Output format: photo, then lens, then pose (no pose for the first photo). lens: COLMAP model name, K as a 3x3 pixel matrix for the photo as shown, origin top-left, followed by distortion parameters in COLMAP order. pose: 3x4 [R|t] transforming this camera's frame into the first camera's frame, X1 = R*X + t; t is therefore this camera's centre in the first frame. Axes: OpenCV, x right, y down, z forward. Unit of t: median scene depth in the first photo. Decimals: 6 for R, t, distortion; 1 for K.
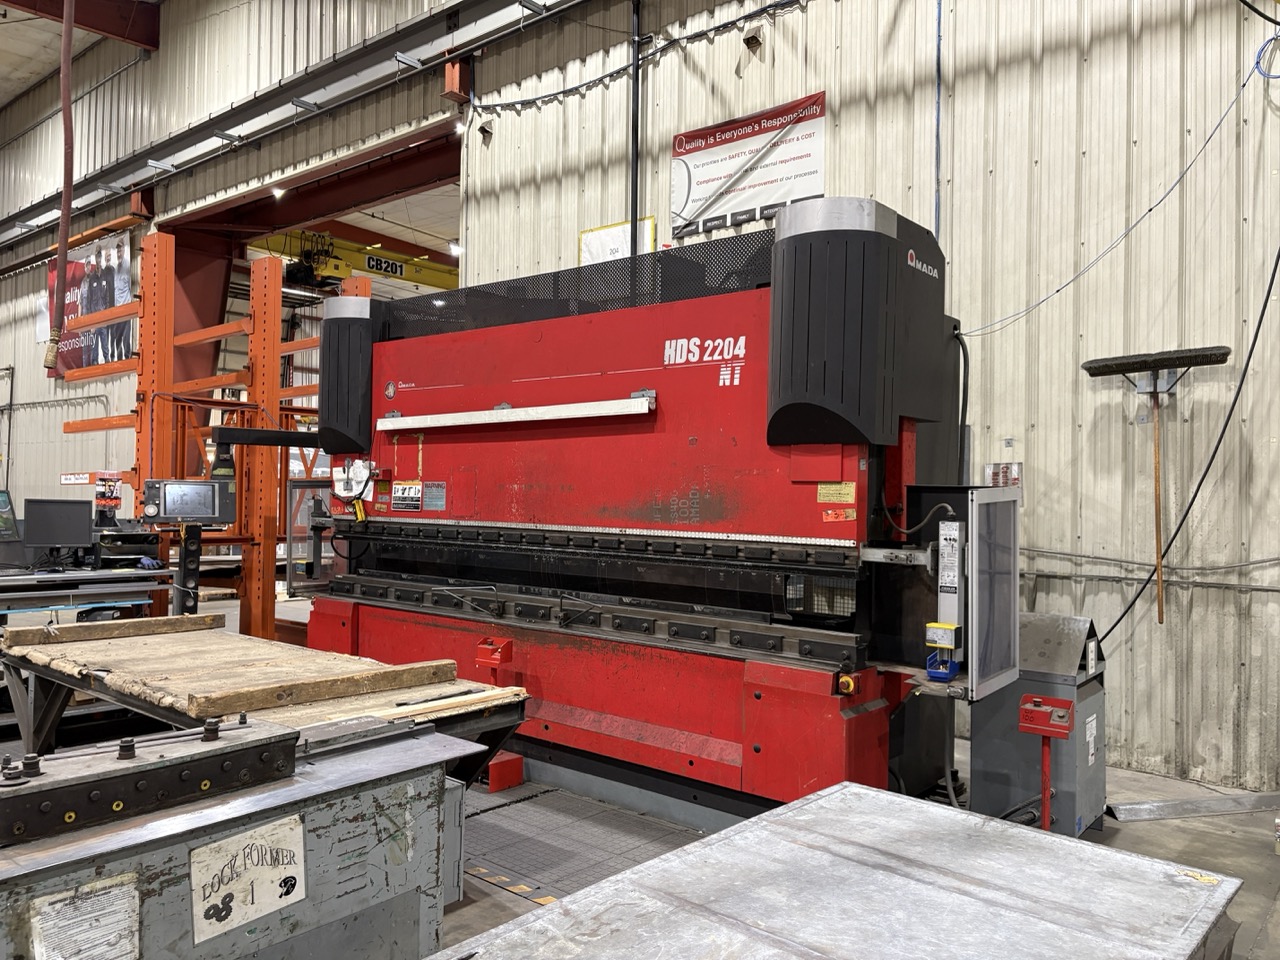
lens RADIAL K [[961.7, 0, 640.4], [0, 961.7, 479.4], [0, 0, 1]] dist [0.042852, -0.008879]
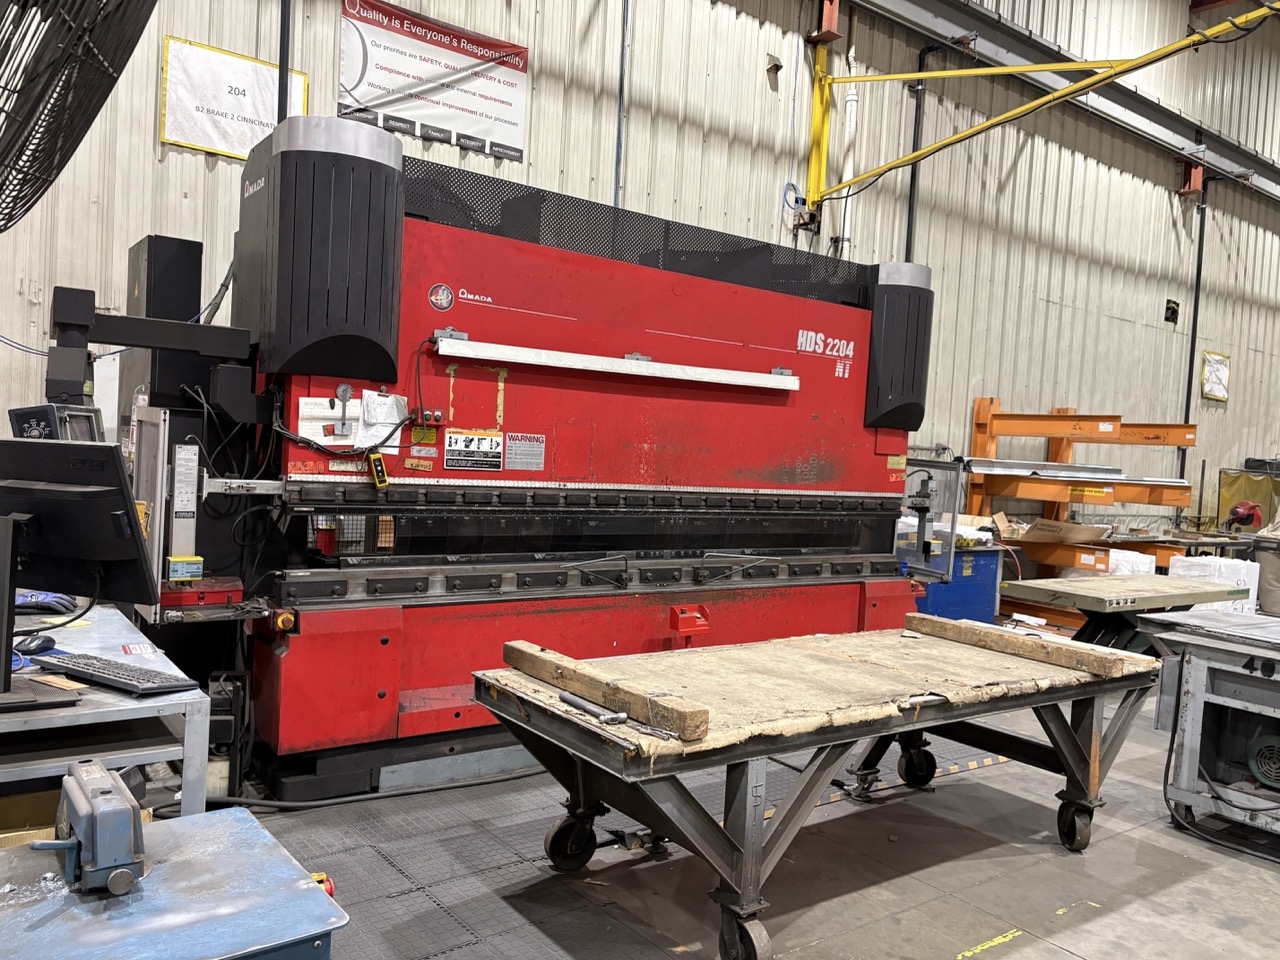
lens RADIAL K [[961.7, 0, 616.6], [0, 961.7, 482.2], [0, 0, 1]] dist [0.042852, -0.008879]
pose [[0.260674, -0.038073, 0.964676, -0.973037], [-0.068604, 0.995966, 0.057846, -0.008646], [-0.962986, -0.081259, 0.257011, 0.738945]]
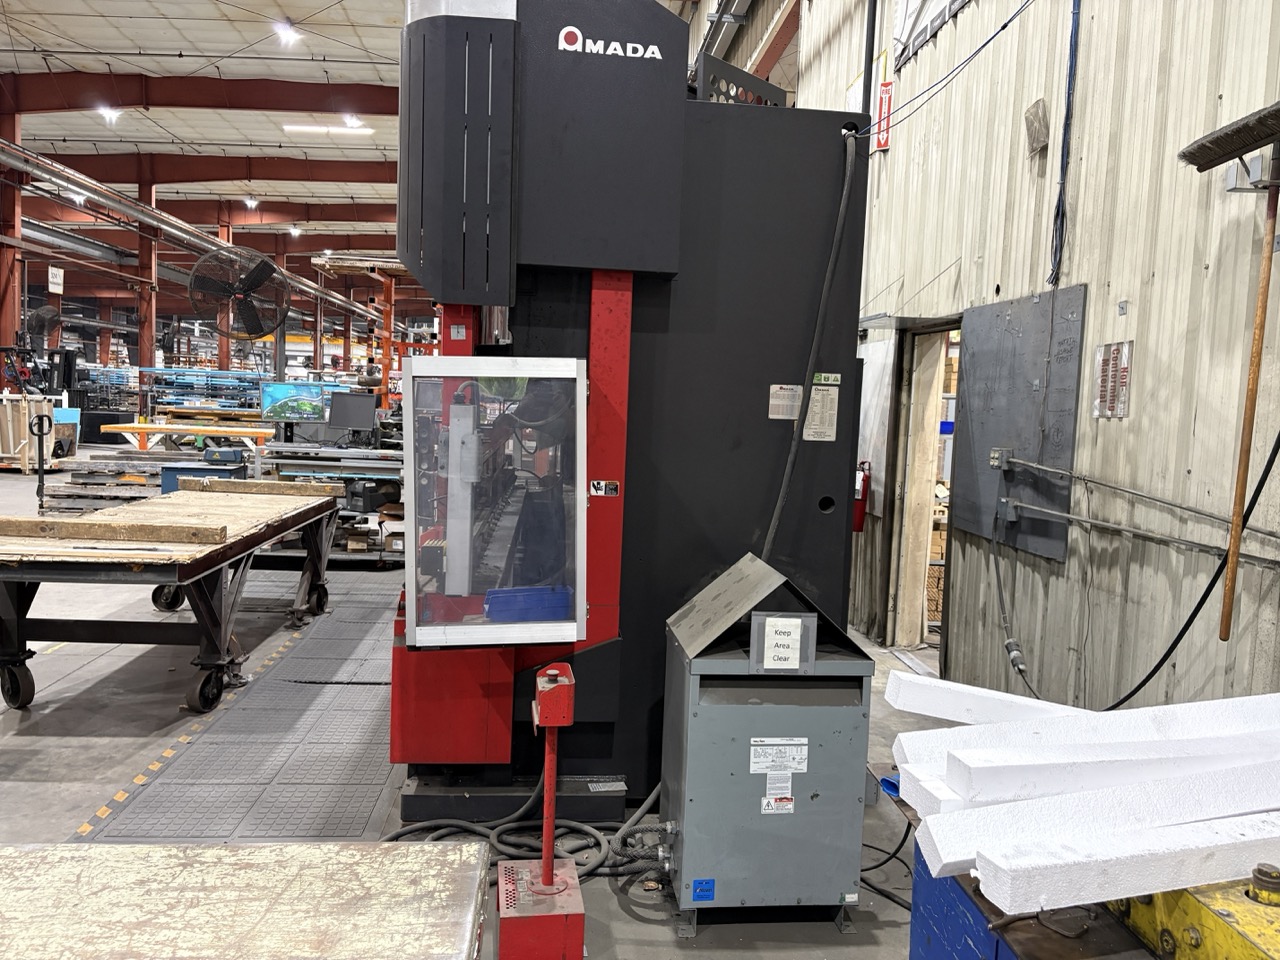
lens RADIAL K [[961.7, 0, 636.8], [0, 961.7, 468.2], [0, 0, 1]] dist [0.042852, -0.008879]
pose [[0.709220, 0.063260, -0.702143, 0.629353], [-0.020664, 0.997403, 0.068989, 0.026303], [0.704684, -0.034420, 0.708685, 0.391999]]
